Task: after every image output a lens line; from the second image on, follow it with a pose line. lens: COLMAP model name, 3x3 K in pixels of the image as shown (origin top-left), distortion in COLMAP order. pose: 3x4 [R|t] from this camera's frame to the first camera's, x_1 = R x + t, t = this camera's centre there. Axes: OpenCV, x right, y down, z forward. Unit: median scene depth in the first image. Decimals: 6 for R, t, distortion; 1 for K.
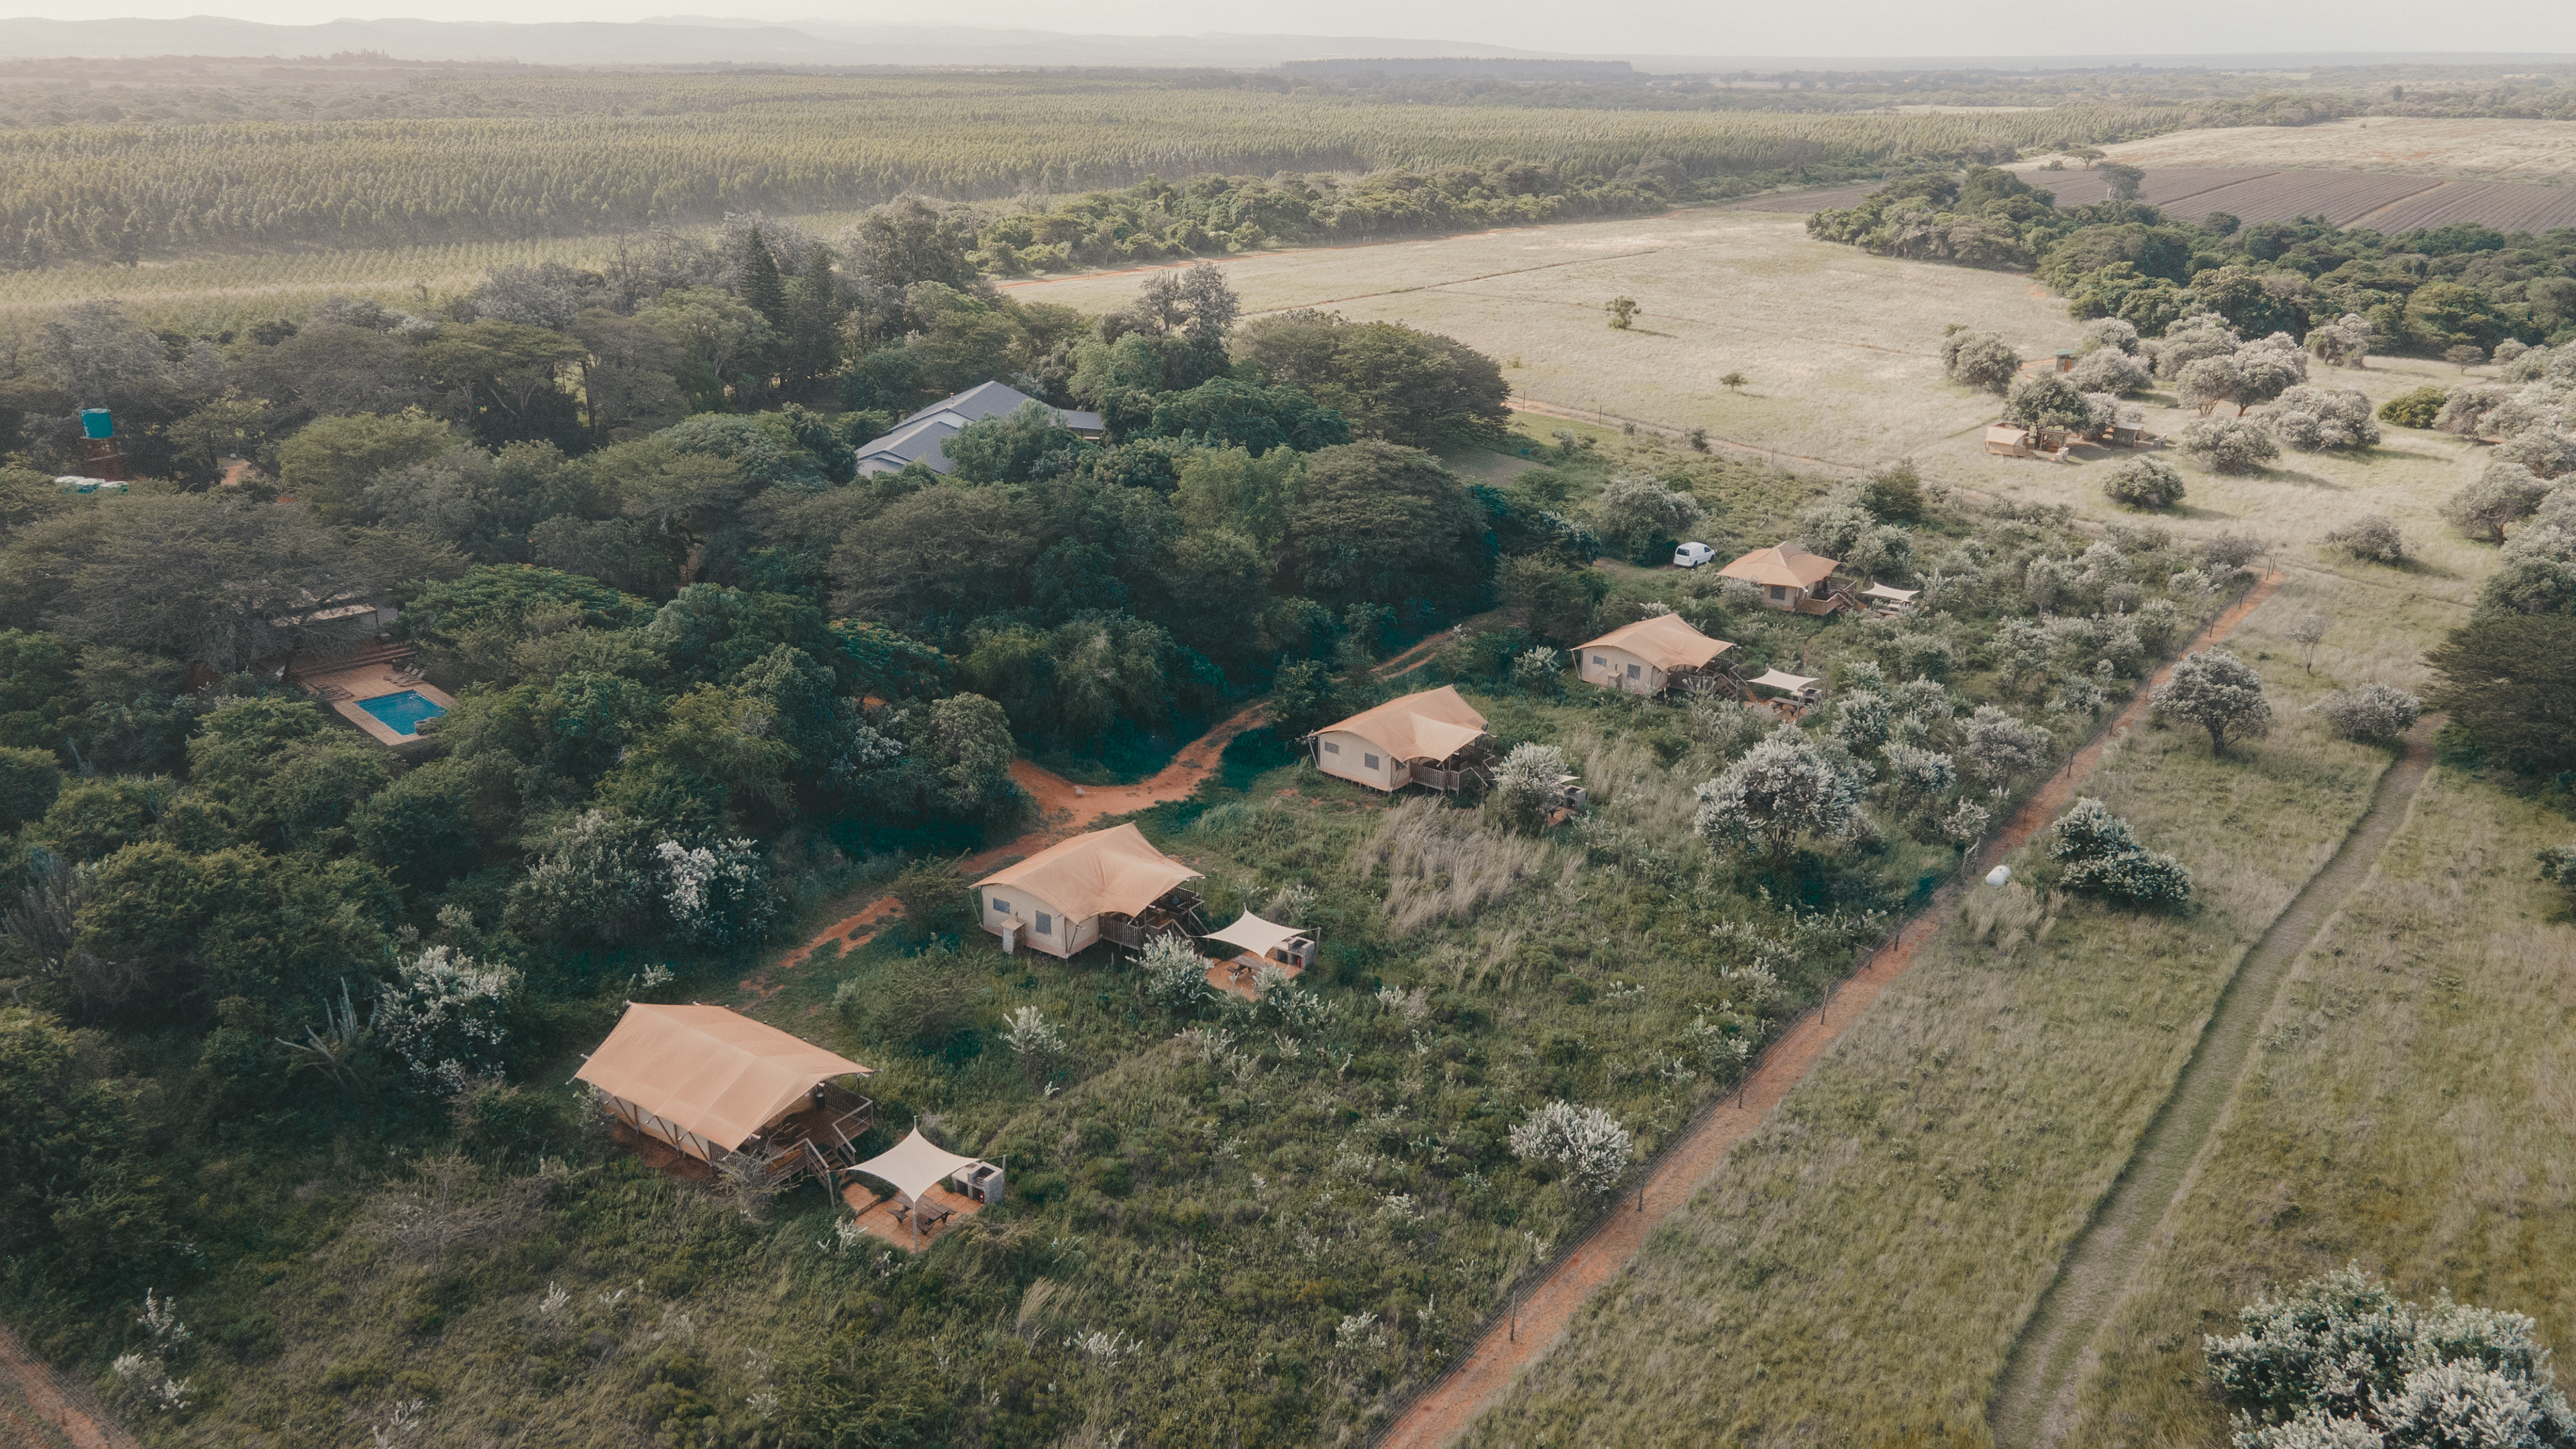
lens RADIAL K [[1807.9, 0, 1288.0], [0, 1807.9, 724.5], [0, 0, 1]] dist [0.037593, 0.007976]
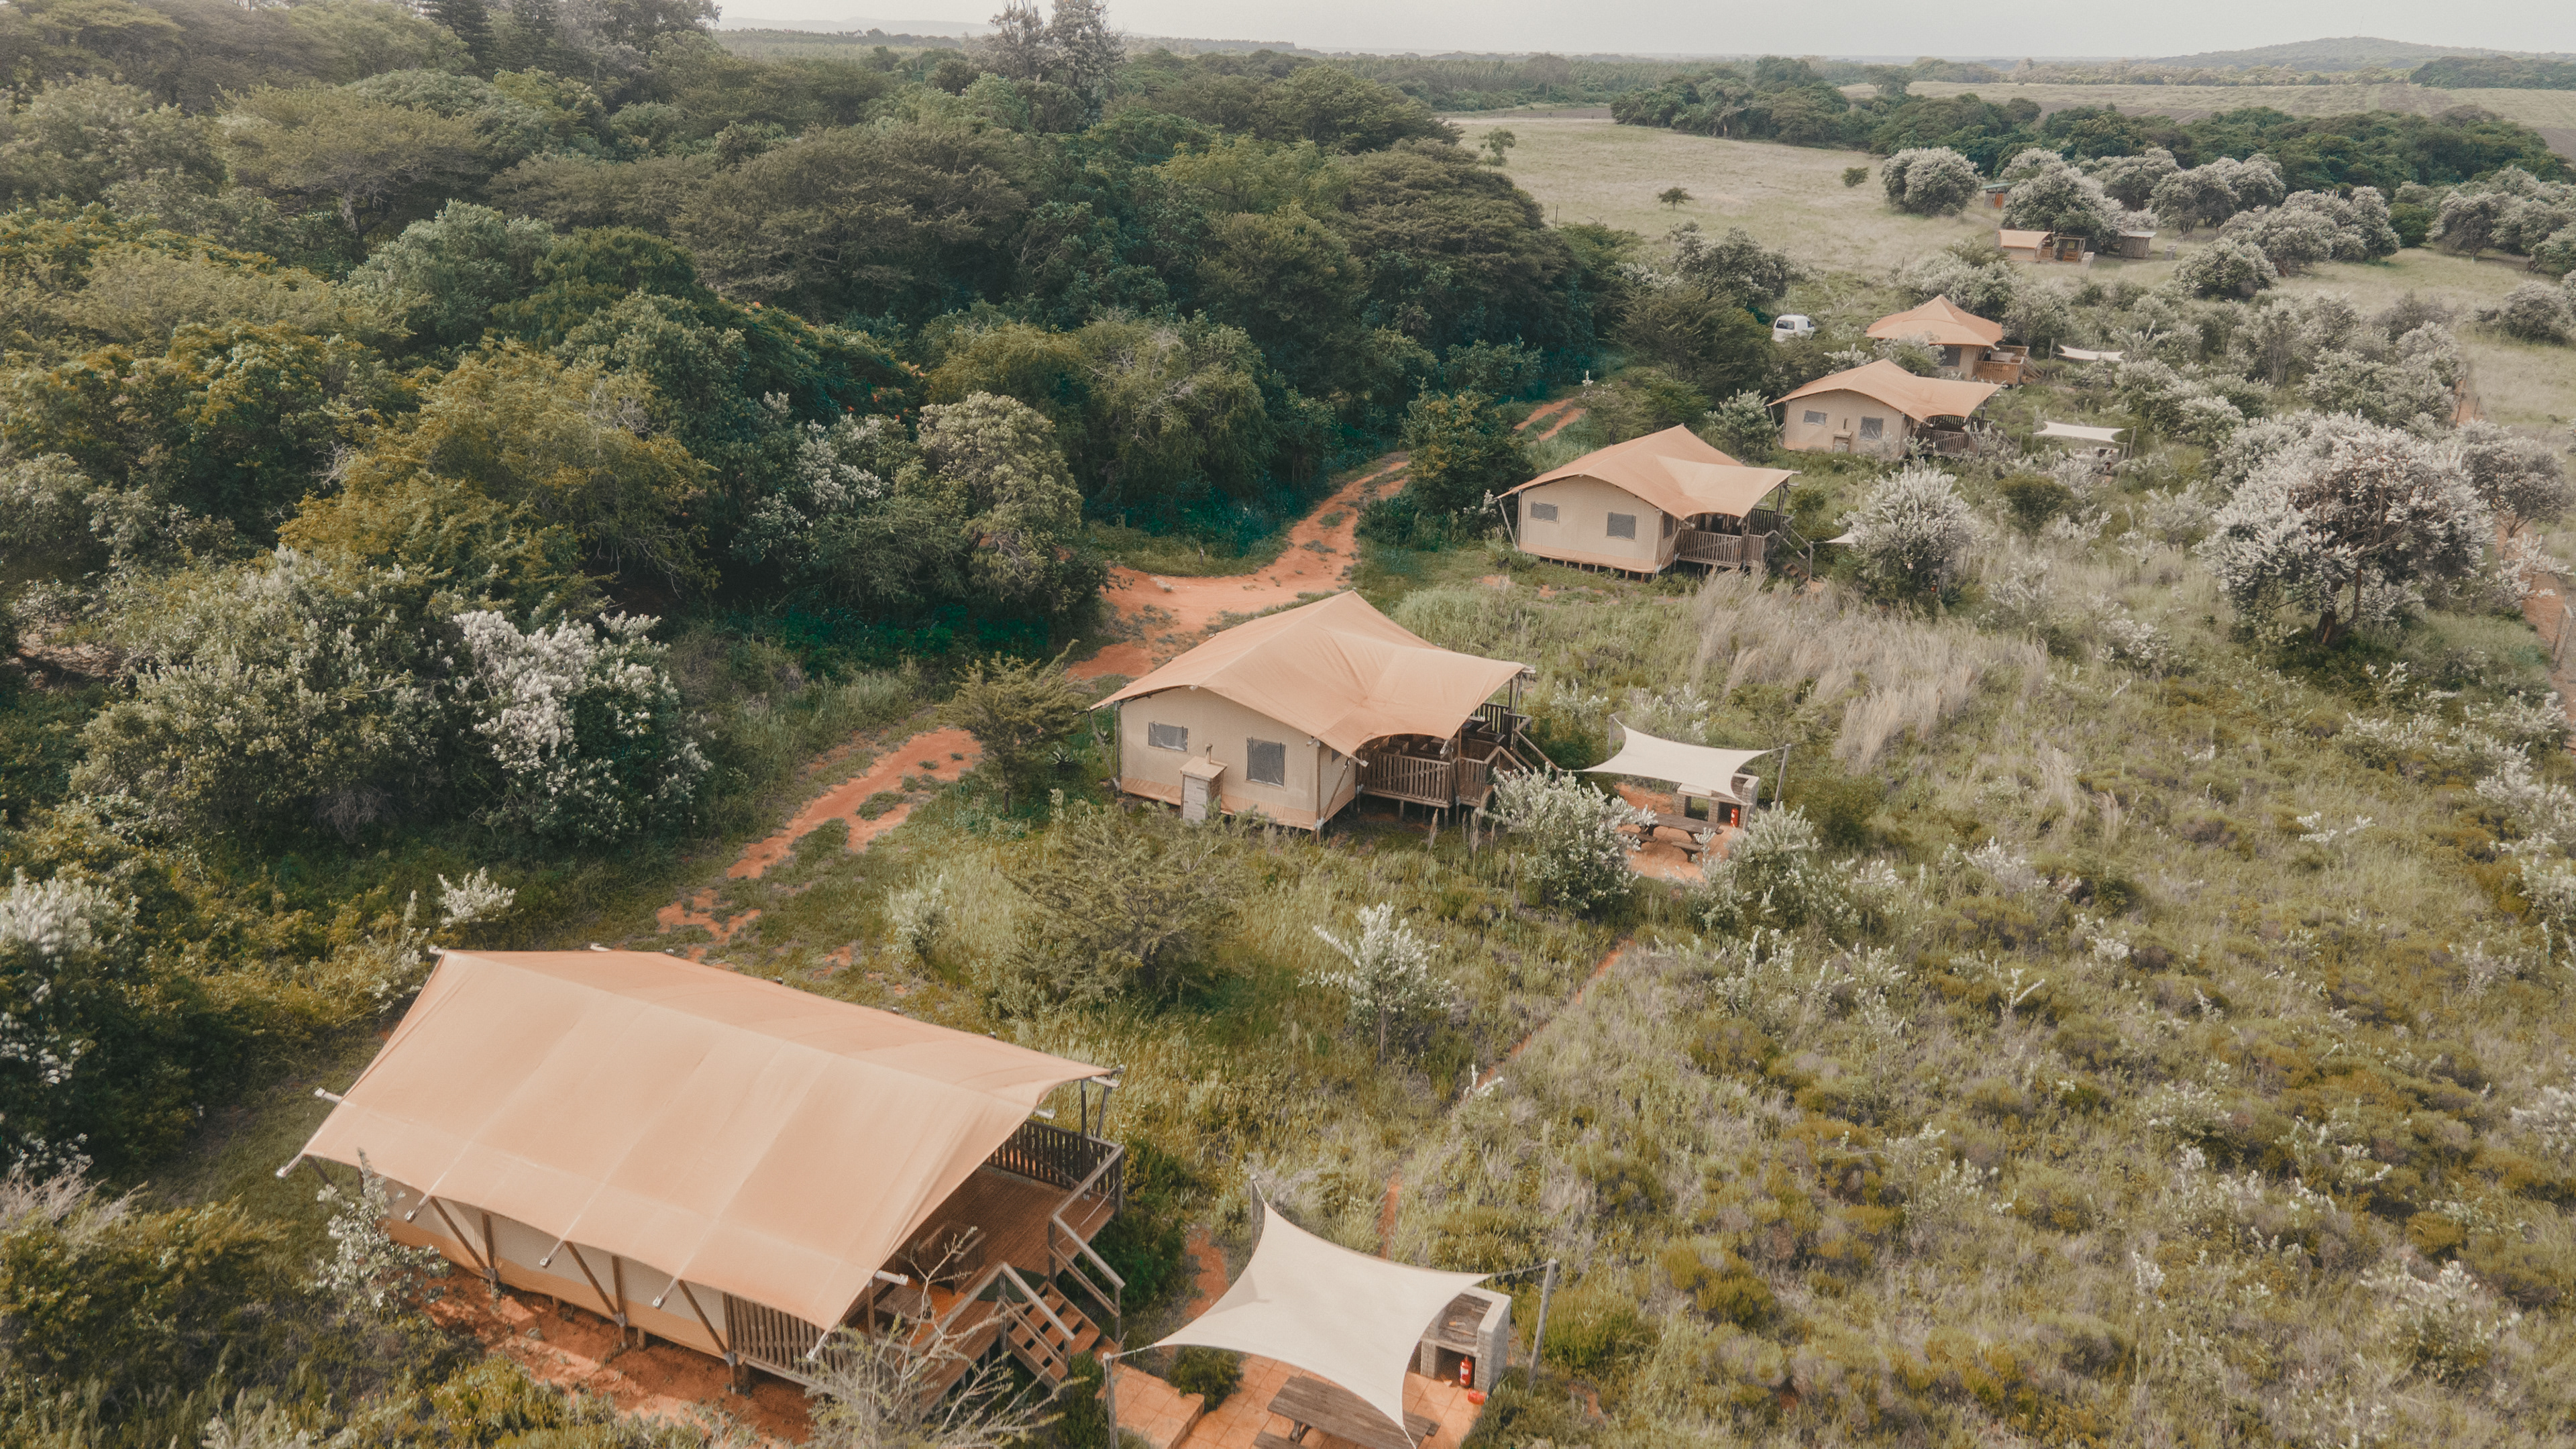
lens RADIAL K [[1807.9, 0, 1288.0], [0, 1807.9, 724.5], [0, 0, 1]] dist [0.037593, 0.007976]
pose [[0.984338, -0.046830, 0.169960, -0.213681], [0.045689, 0.998899, 0.010621, 0.094181], [-0.170270, -0.002690, 0.985394, 0.504740]]
